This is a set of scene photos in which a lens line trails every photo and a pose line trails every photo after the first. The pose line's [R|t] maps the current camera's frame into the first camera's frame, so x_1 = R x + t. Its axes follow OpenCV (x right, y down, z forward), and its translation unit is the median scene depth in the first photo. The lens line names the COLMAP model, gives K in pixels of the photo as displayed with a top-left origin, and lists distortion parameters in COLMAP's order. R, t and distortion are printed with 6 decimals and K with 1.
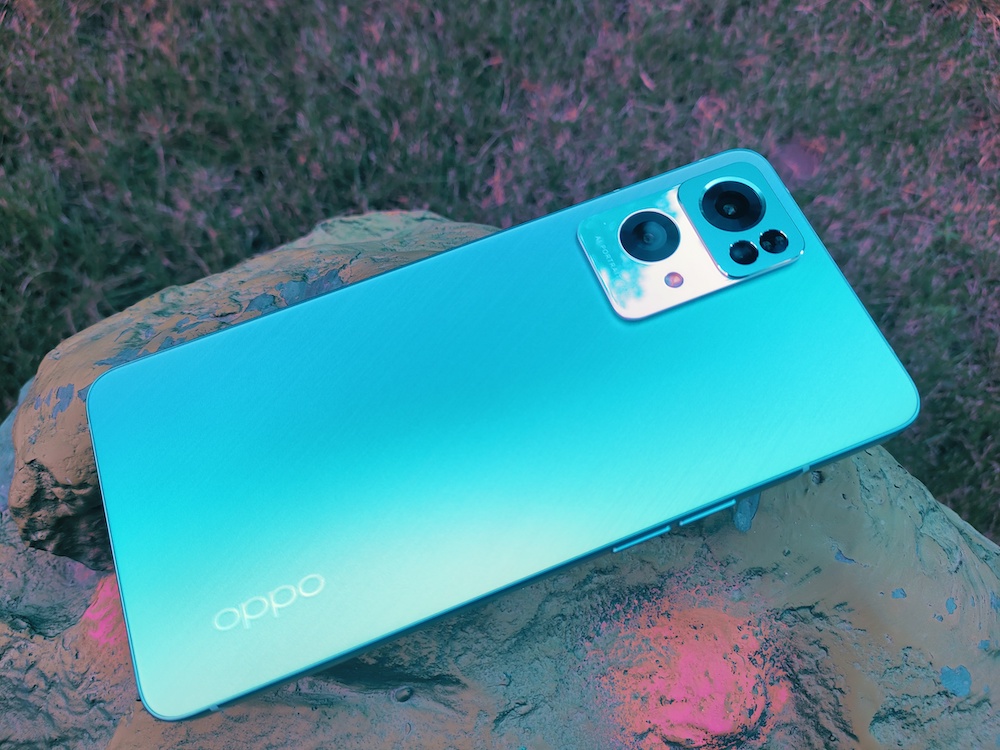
lens RADIAL K [[754.0, 0, 528.1], [0, 754.0, 387.5], [0, 0, 1]] dist [-0.002883, -0.023799]
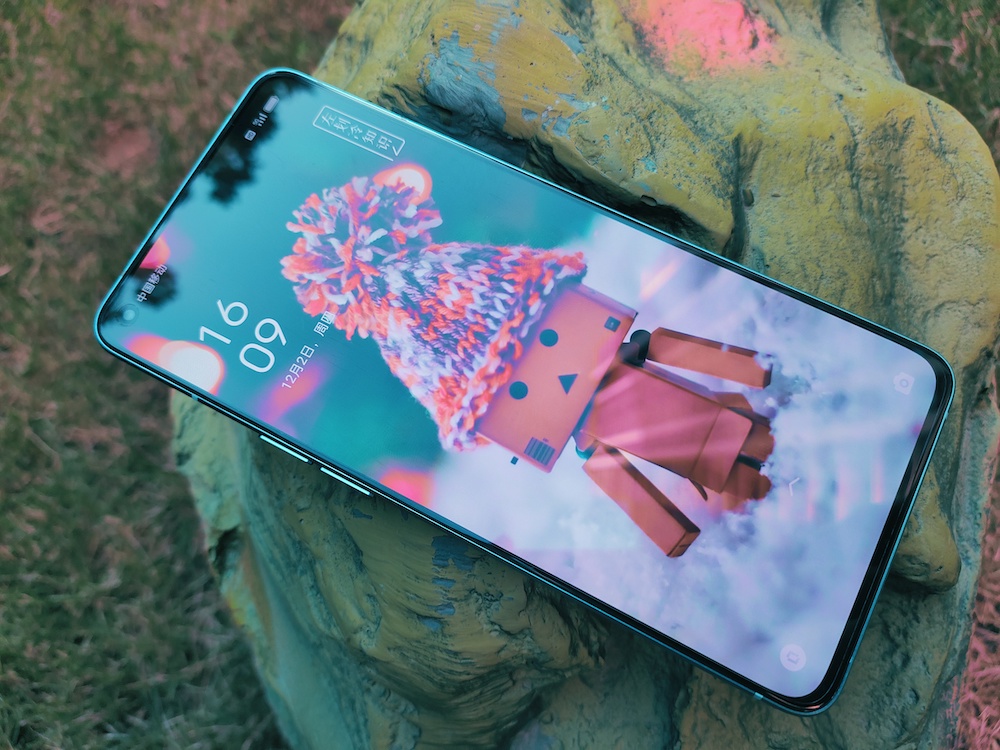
lens RADIAL K [[754.0, 0, 502.5], [0, 754.0, 370.2], [0, 0, 1]] dist [-0.002883, -0.023799]
pose [[0.020485, -0.942613, 0.333257, -0.238528], [0.958308, 0.113531, 0.262214, -0.056054], [-0.285002, 0.313992, 0.905640, 0.065444]]
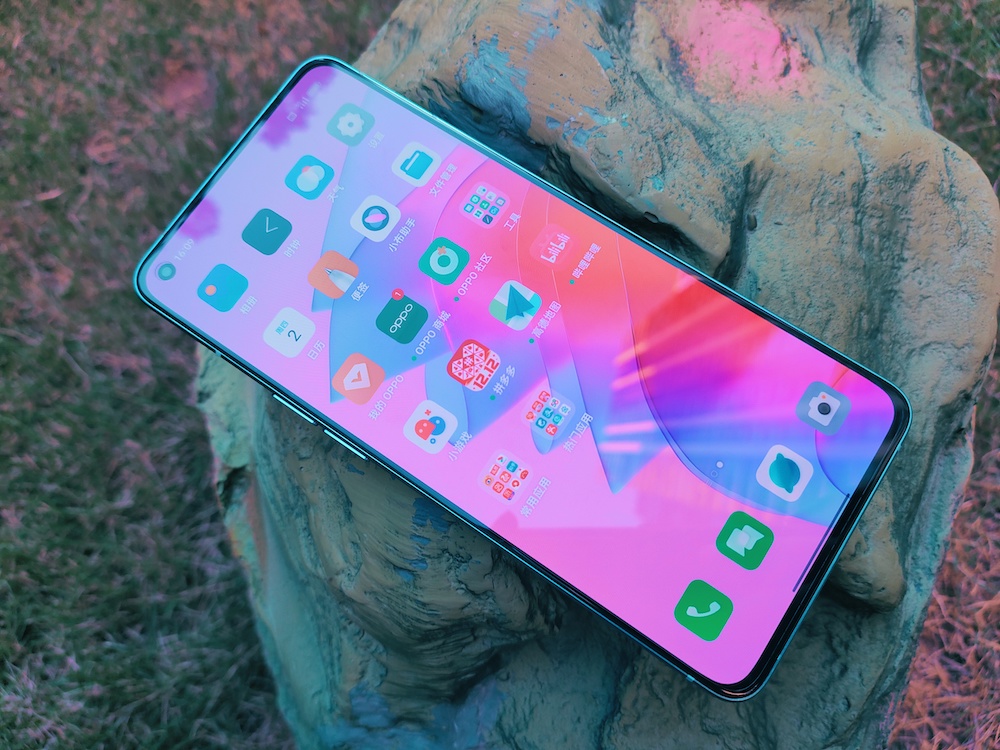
lens RADIAL K [[754.0, 0, 505.3], [0, 754.0, 372.8], [0, 0, 1]] dist [-0.002883, -0.023799]
pose [[0.148998, -0.943789, 0.295063, -0.241482], [0.944511, 0.224174, 0.240095, -0.051438], [-0.292744, 0.242917, 0.924820, 0.036143]]
